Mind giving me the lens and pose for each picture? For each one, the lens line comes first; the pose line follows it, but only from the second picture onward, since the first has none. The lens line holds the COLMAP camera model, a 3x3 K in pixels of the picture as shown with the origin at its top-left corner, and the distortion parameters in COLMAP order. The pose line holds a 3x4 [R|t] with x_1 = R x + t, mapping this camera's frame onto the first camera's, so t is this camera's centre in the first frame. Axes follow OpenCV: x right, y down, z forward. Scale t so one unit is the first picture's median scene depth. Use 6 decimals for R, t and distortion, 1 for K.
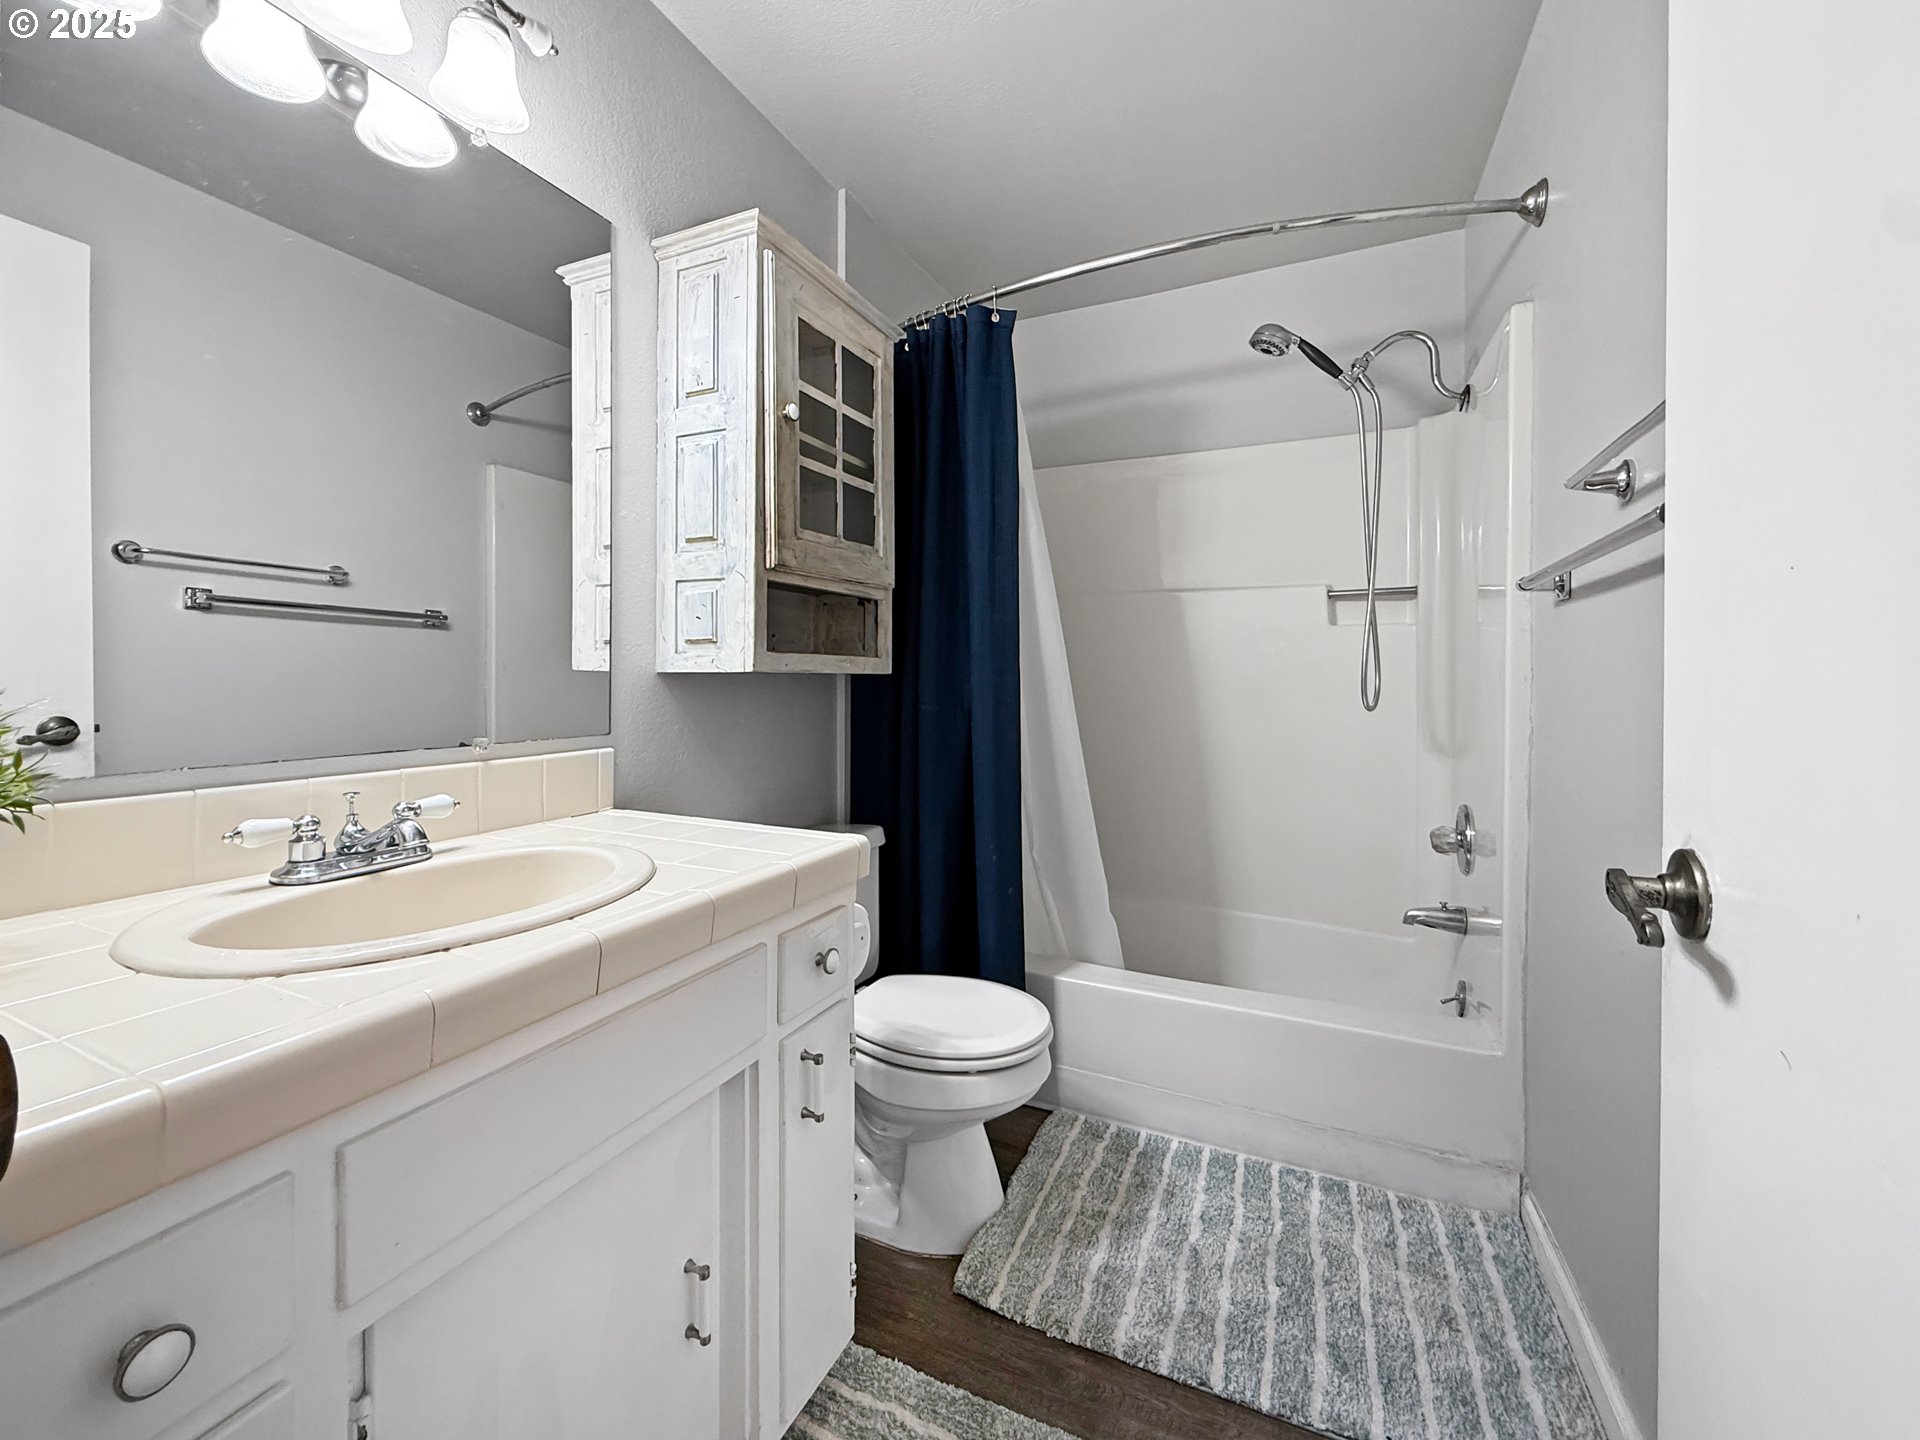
lens RADIAL K [[795.9, 0, 958.4], [0, 795.9, 668.2], [0, 0, 1]] dist [0.001272, -0.000414]
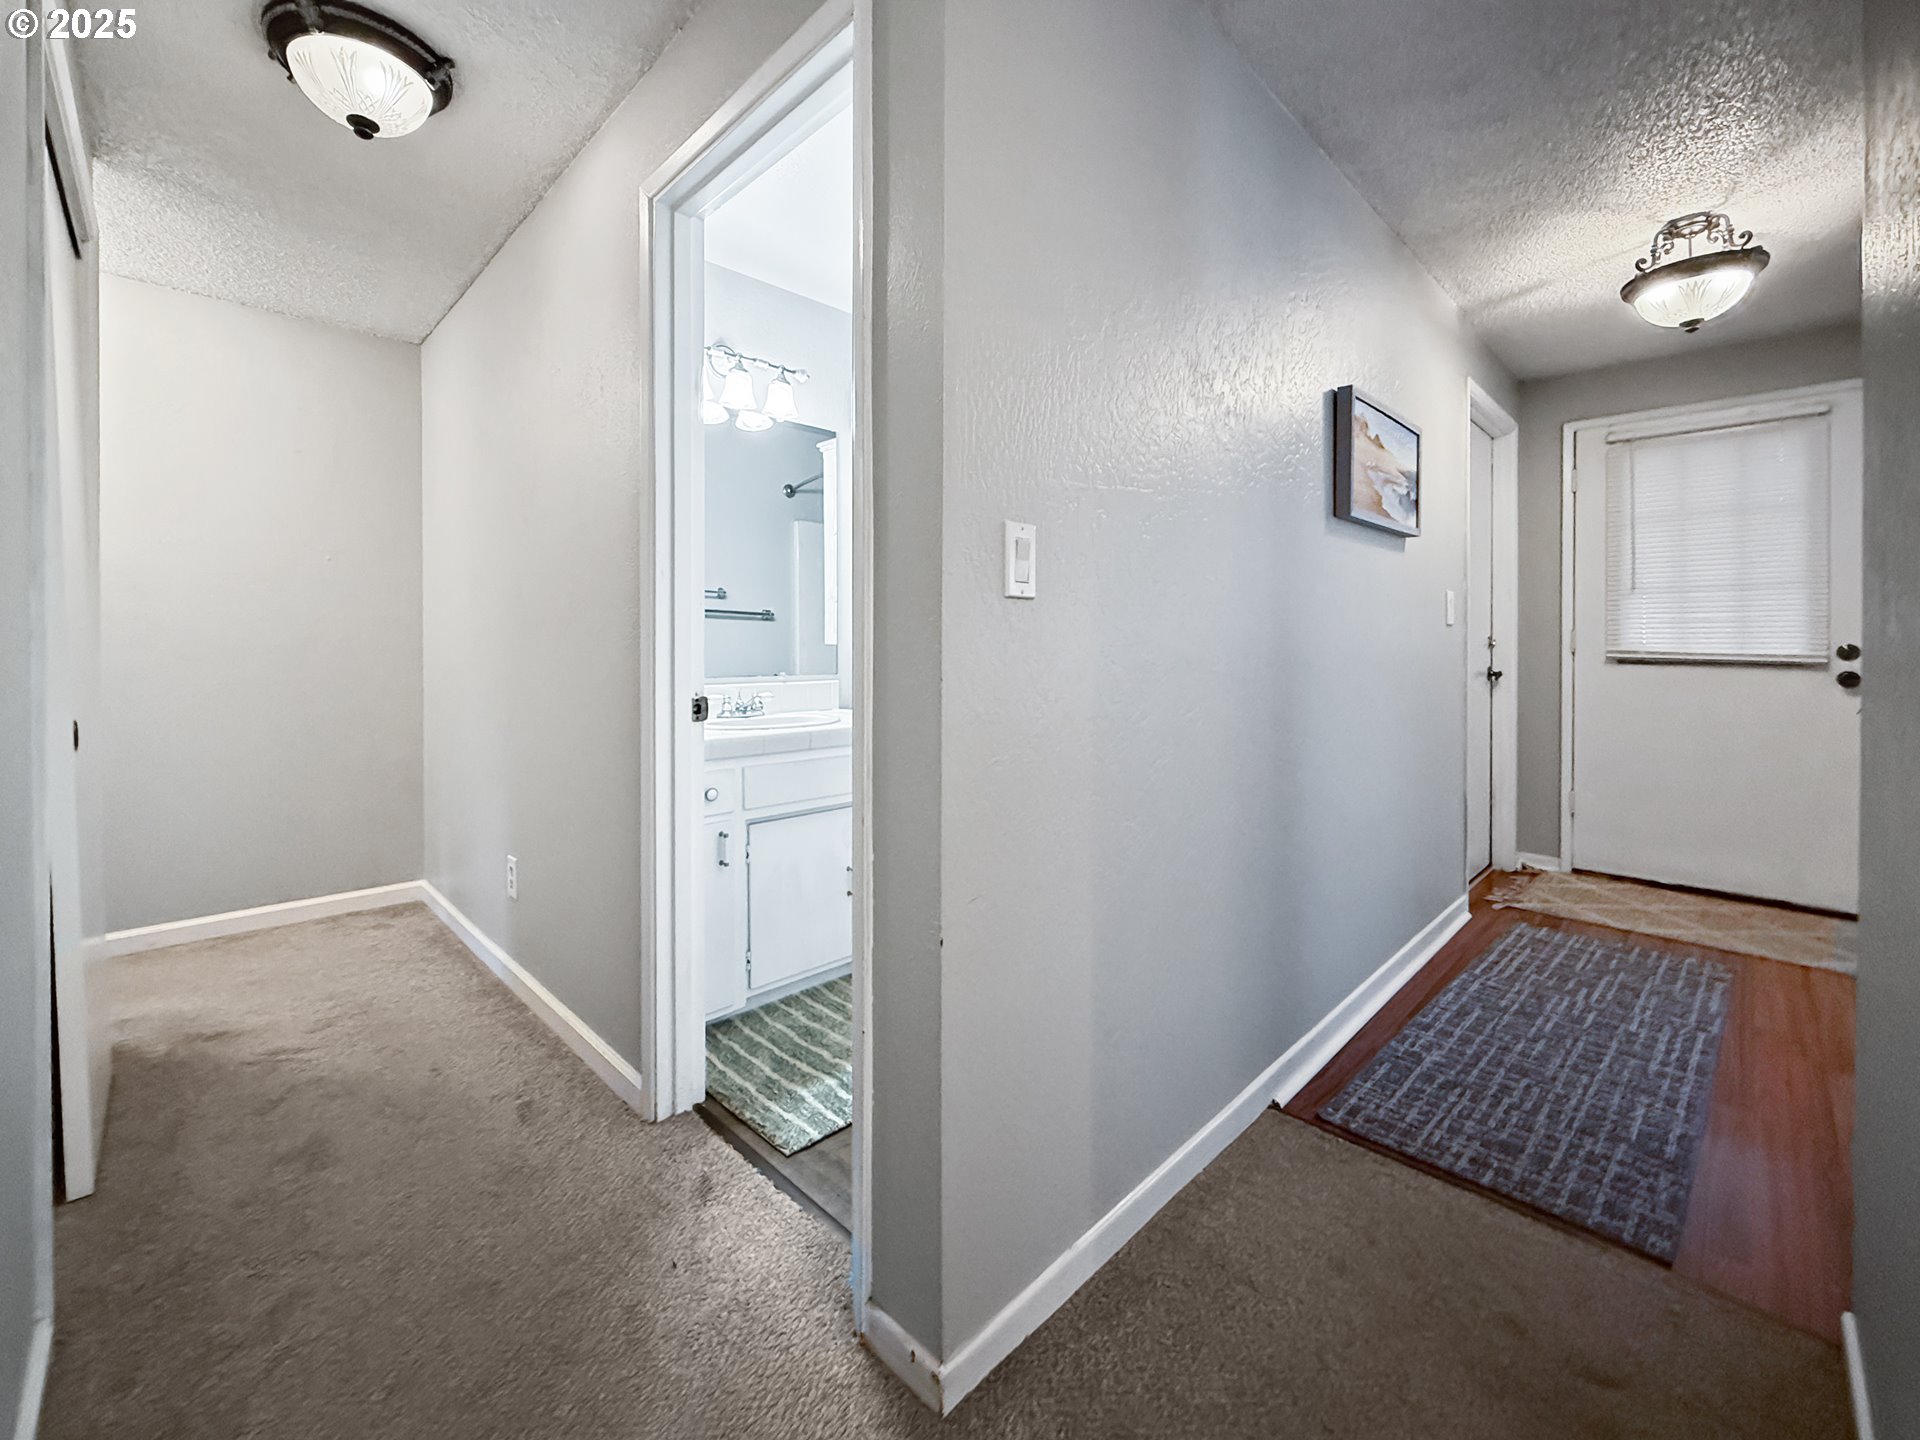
lens RADIAL K [[800.9, 0, 960.3], [0, 800.9, 650.8], [0, 0, 1]] dist [0.000819, -0.000205]
pose [[0.939292, -0.001471, -0.343116, 0.588556], [0.004909, 0.999946, 0.009149, 0.001477], [0.343084, -0.010278, 0.939248, -0.867668]]
